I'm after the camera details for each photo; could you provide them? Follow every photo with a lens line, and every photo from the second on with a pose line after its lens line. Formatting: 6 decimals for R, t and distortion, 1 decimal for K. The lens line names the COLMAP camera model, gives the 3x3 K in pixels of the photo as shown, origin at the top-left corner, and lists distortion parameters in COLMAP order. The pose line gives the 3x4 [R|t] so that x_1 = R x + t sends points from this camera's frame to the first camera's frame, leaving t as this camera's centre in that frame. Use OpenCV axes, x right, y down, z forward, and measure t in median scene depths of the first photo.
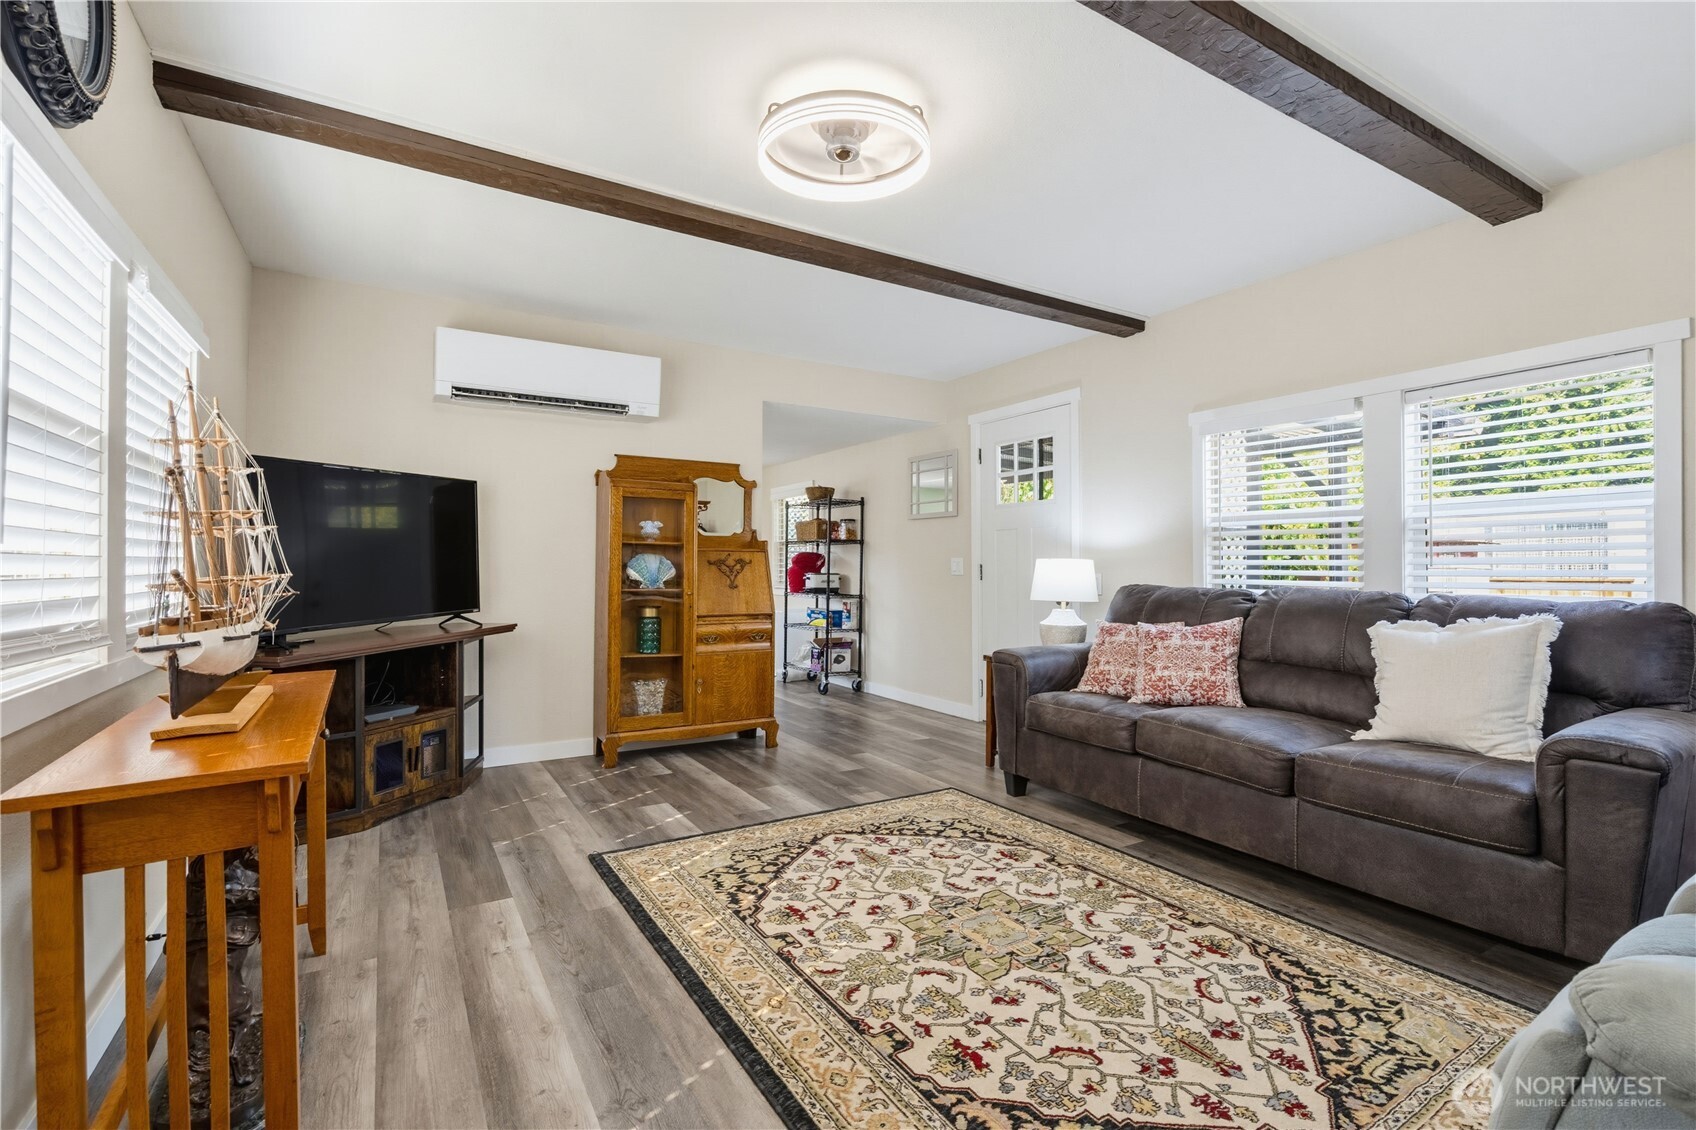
lens RADIAL K [[768.3, 0, 846.1], [0, 768.3, 565.5], [0, 0, 1]] dist [-0.002016, 0.000554]
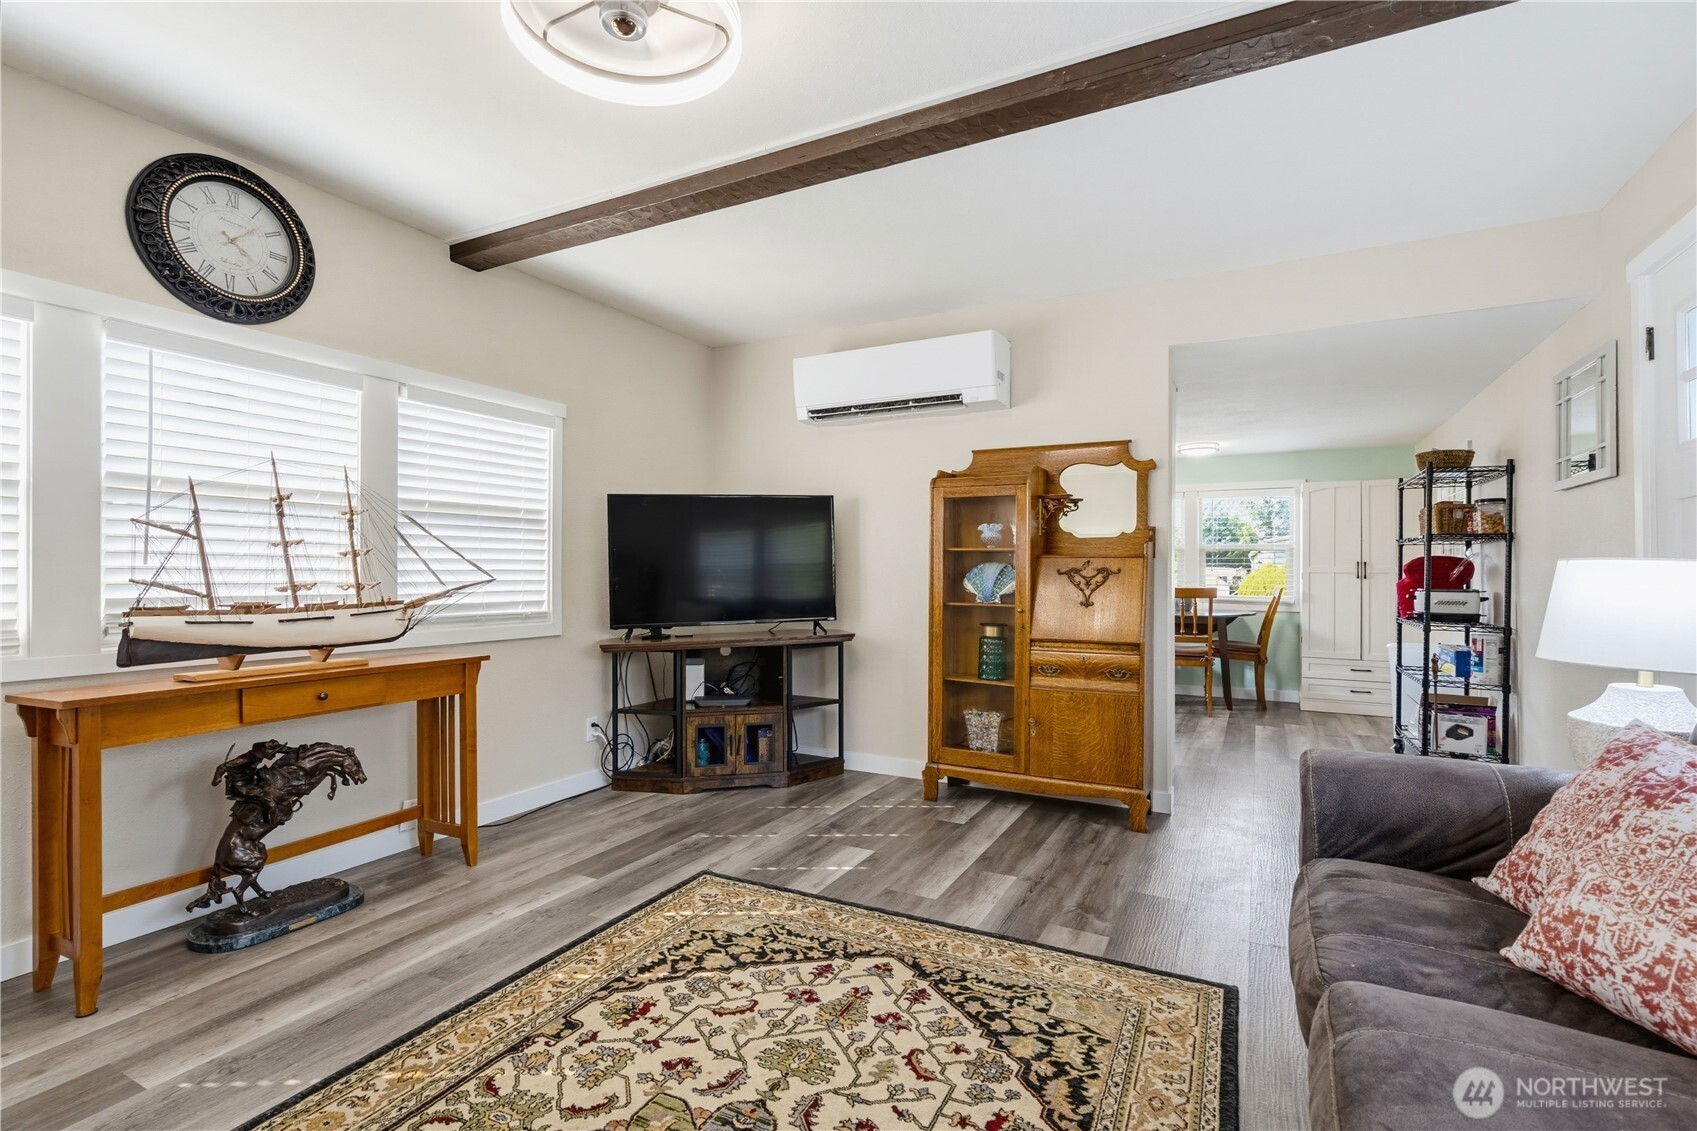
lens RADIAL K [[779.7, 0, 855.8], [0, 779.7, 574.0], [0, 0, 1]] dist [-0.001853, 0.000408]
pose [[0.521956, -0.001290, -0.852972, 0.648380], [-0.001387, 0.999996, -0.002361, -0.000127], [0.852972, 0.002416, 0.521952, 0.675622]]
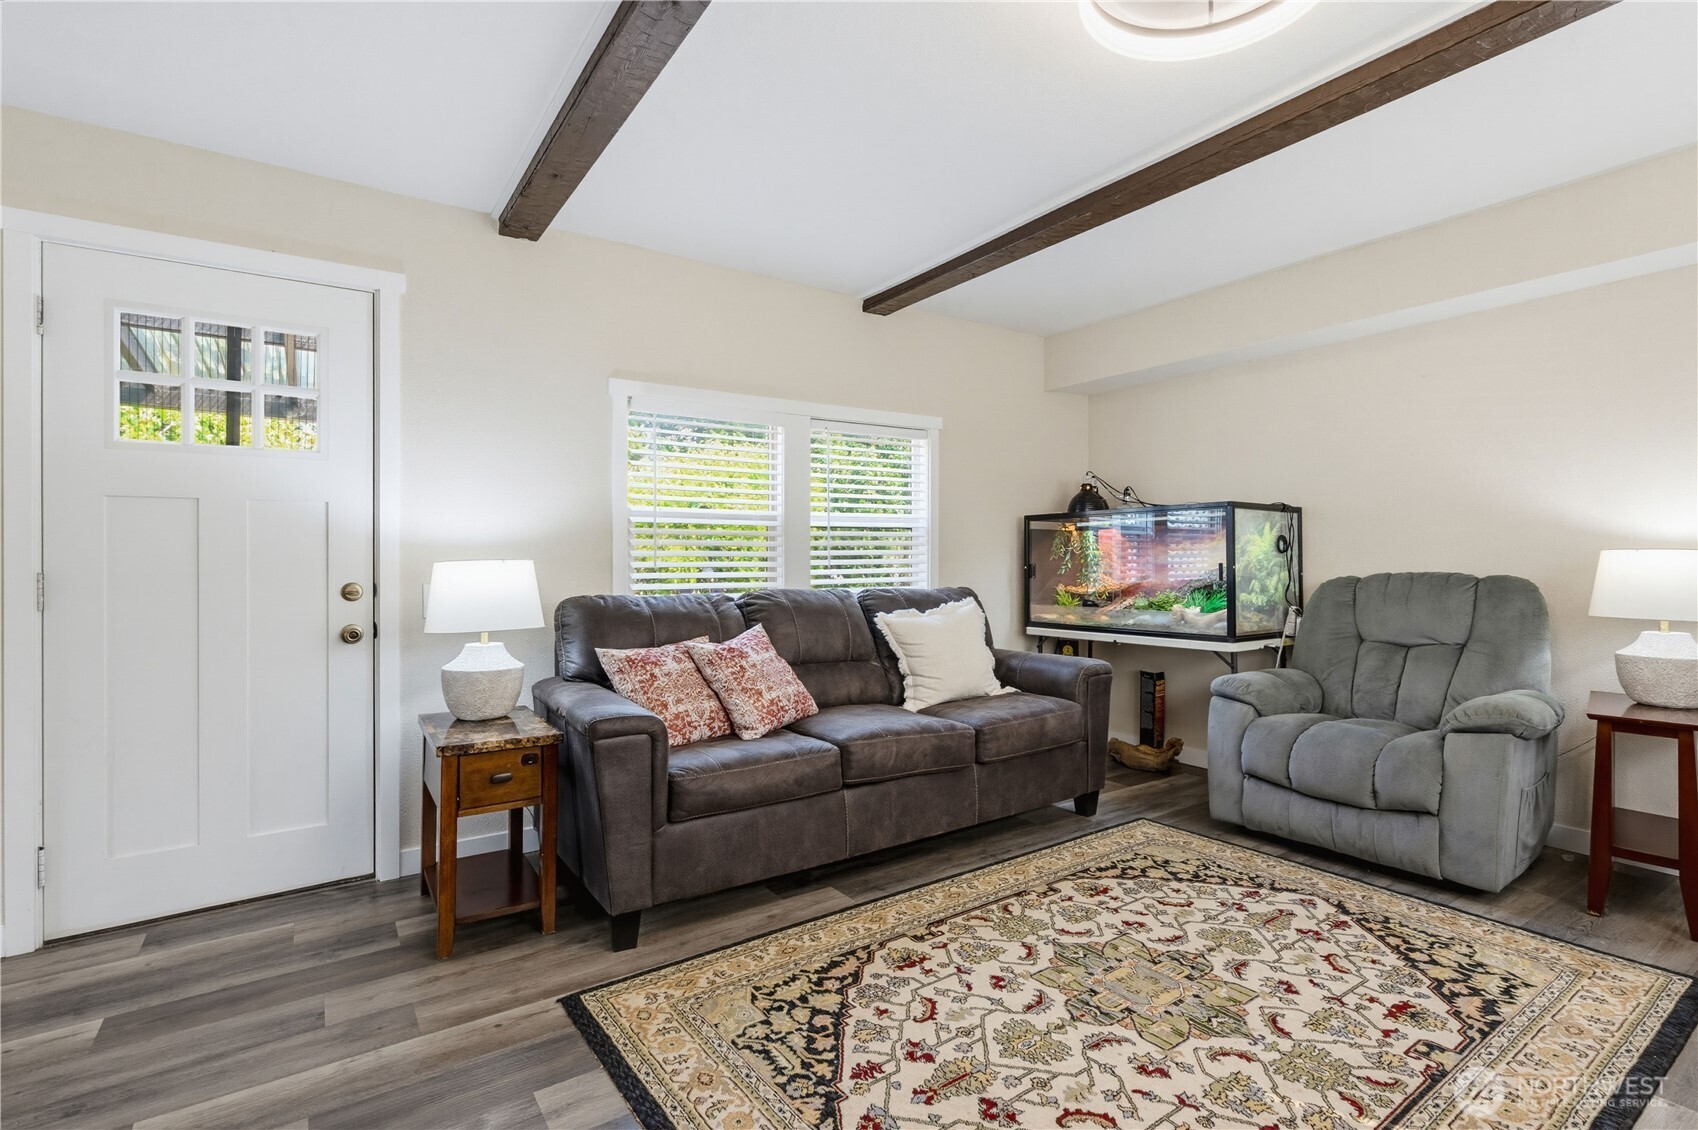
lens RADIAL K [[803.8, 0, 877.0], [0, 803.8, 555.0], [0, 0, 1]] dist [-0.000762, -0.000447]
pose [[-0.074274, 0.007173, 0.997212, -0.591165], [0.005813, 0.999960, -0.006759, -0.010429], [-0.997221, 0.005295, -0.074313, 1.147859]]
